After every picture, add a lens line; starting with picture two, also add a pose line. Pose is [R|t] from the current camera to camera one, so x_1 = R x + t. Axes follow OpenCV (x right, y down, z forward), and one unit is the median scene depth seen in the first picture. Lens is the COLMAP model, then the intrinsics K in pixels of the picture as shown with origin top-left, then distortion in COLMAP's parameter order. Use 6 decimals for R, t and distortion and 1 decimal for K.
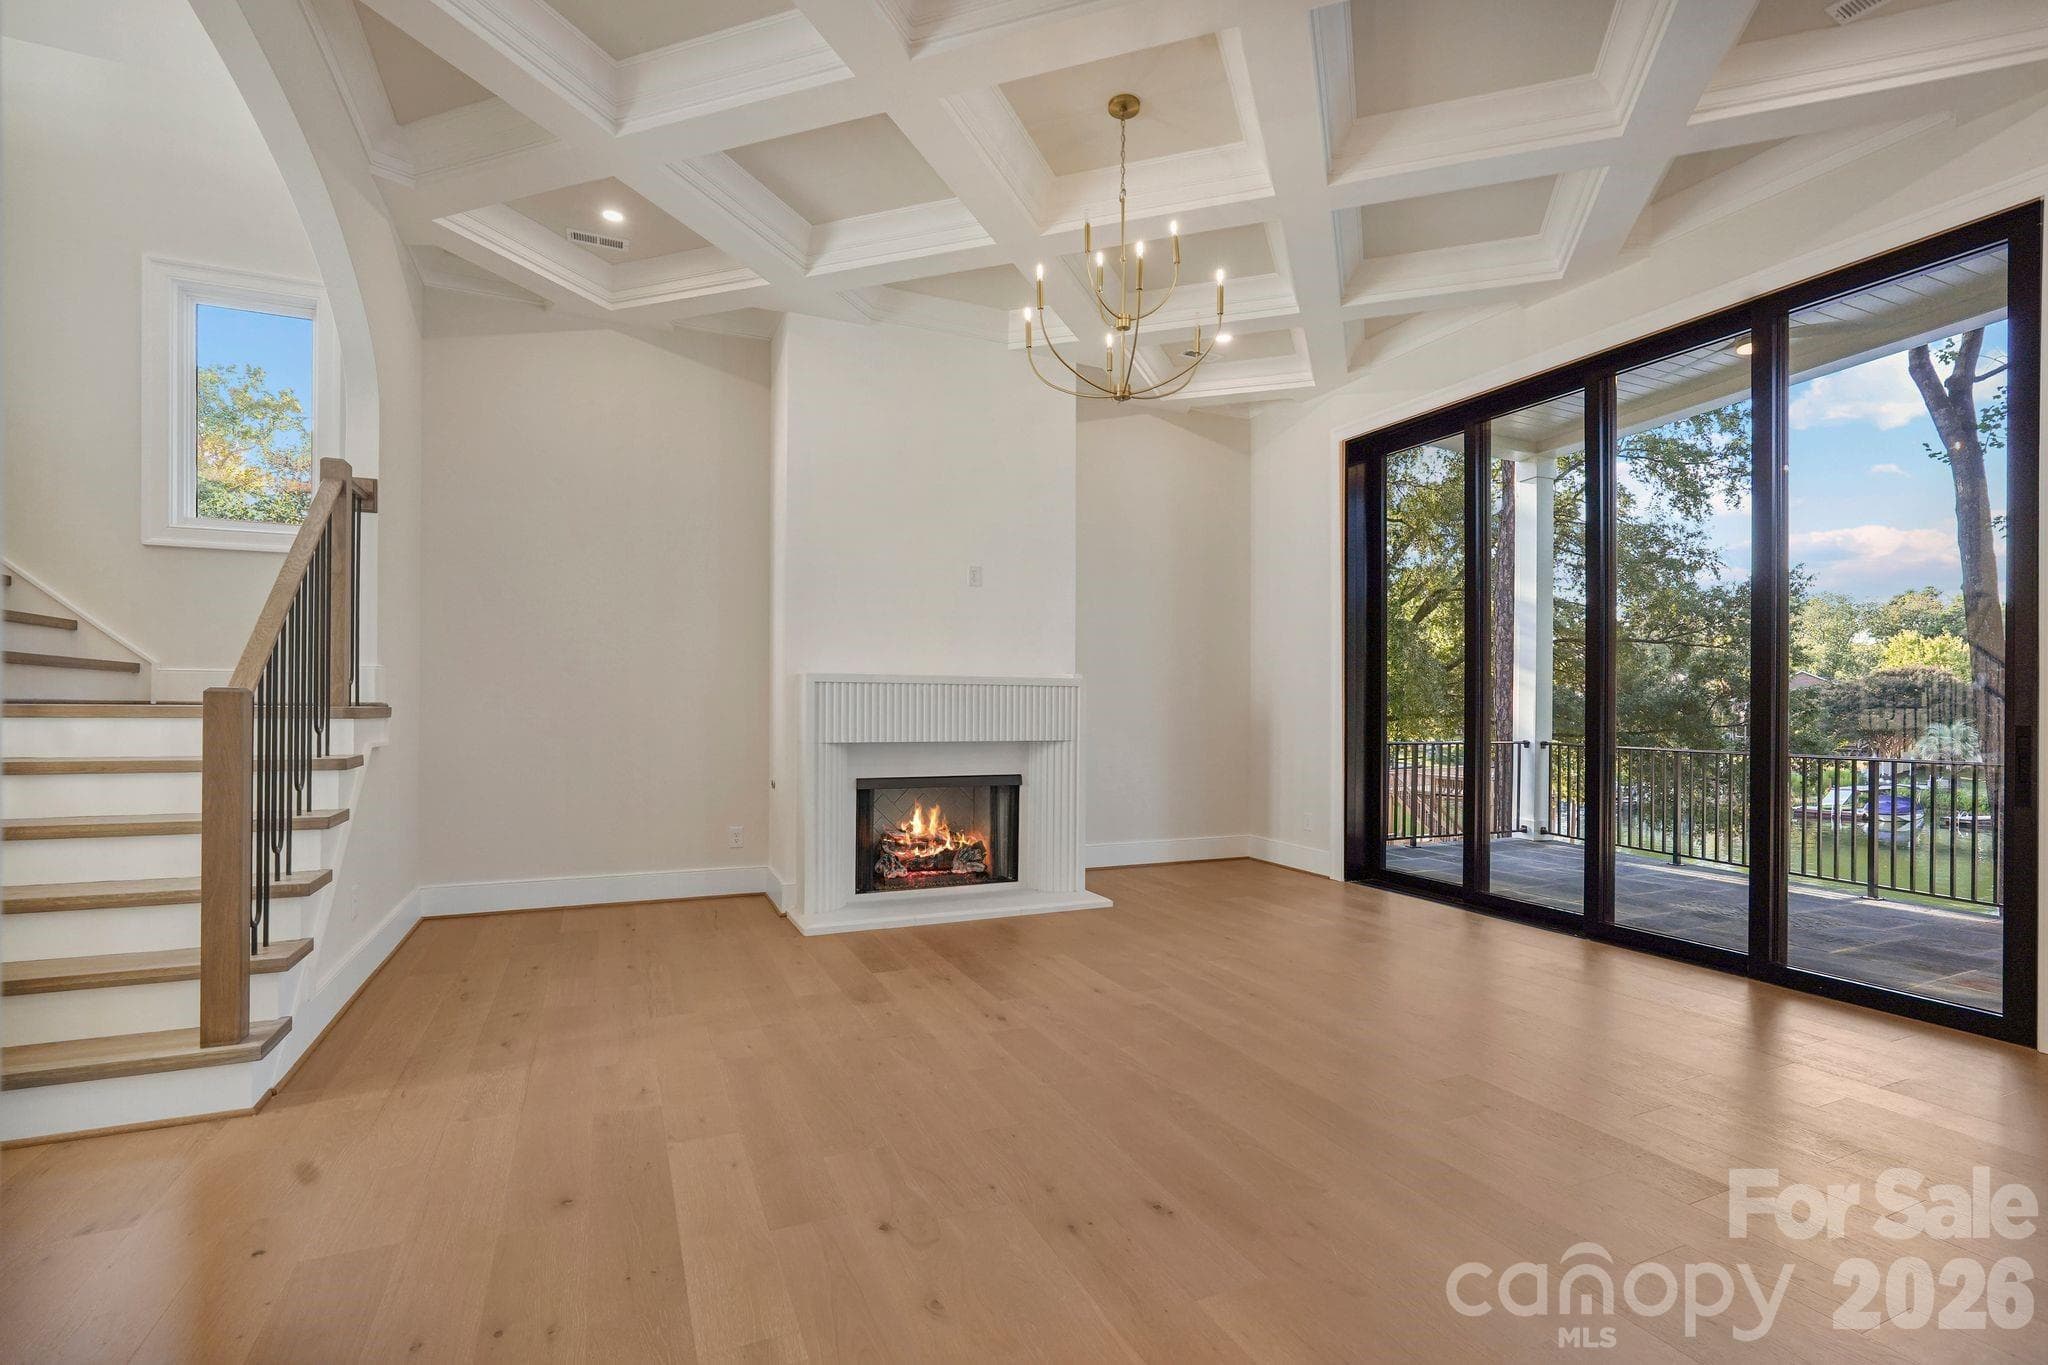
lens RADIAL K [[926.5, 0, 1028.2], [0, 926.5, 703.8], [0, 0, 1]] dist [0.000516, 0.002383]
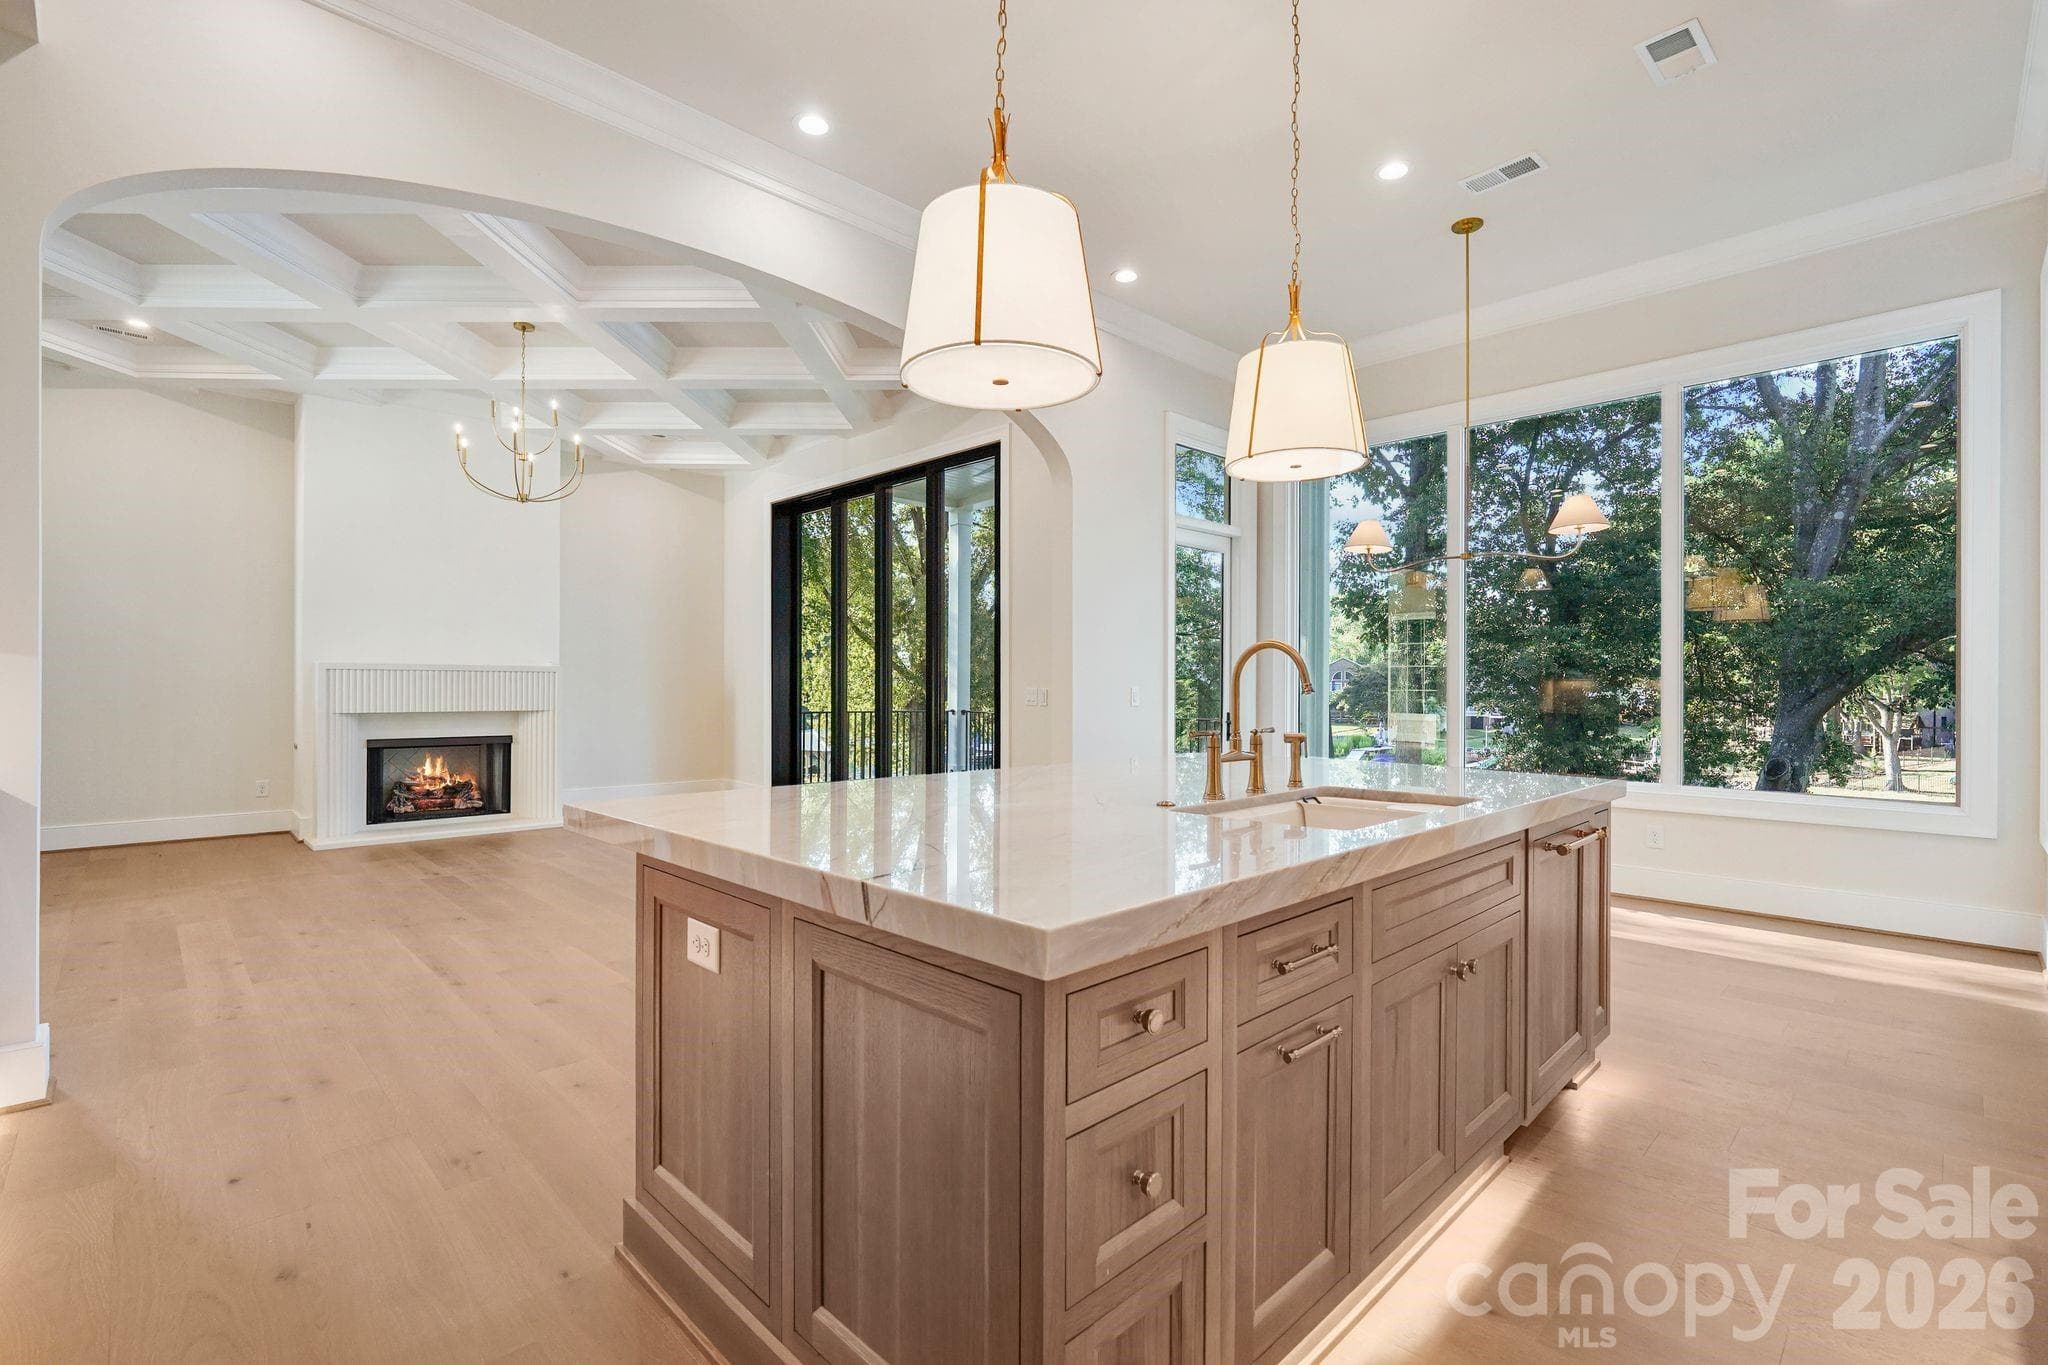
lens RADIAL K [[926.5, 0, 1022.9], [0, 926.5, 681.2], [0, 0, 1]] dist [0.000516, 0.002383]
pose [[0.943691, -0.006031, 0.330773, 0.267583], [0.007830, 0.999961, -0.004106, 0.007422], [-0.330736, 0.006465, 0.943701, -0.592031]]
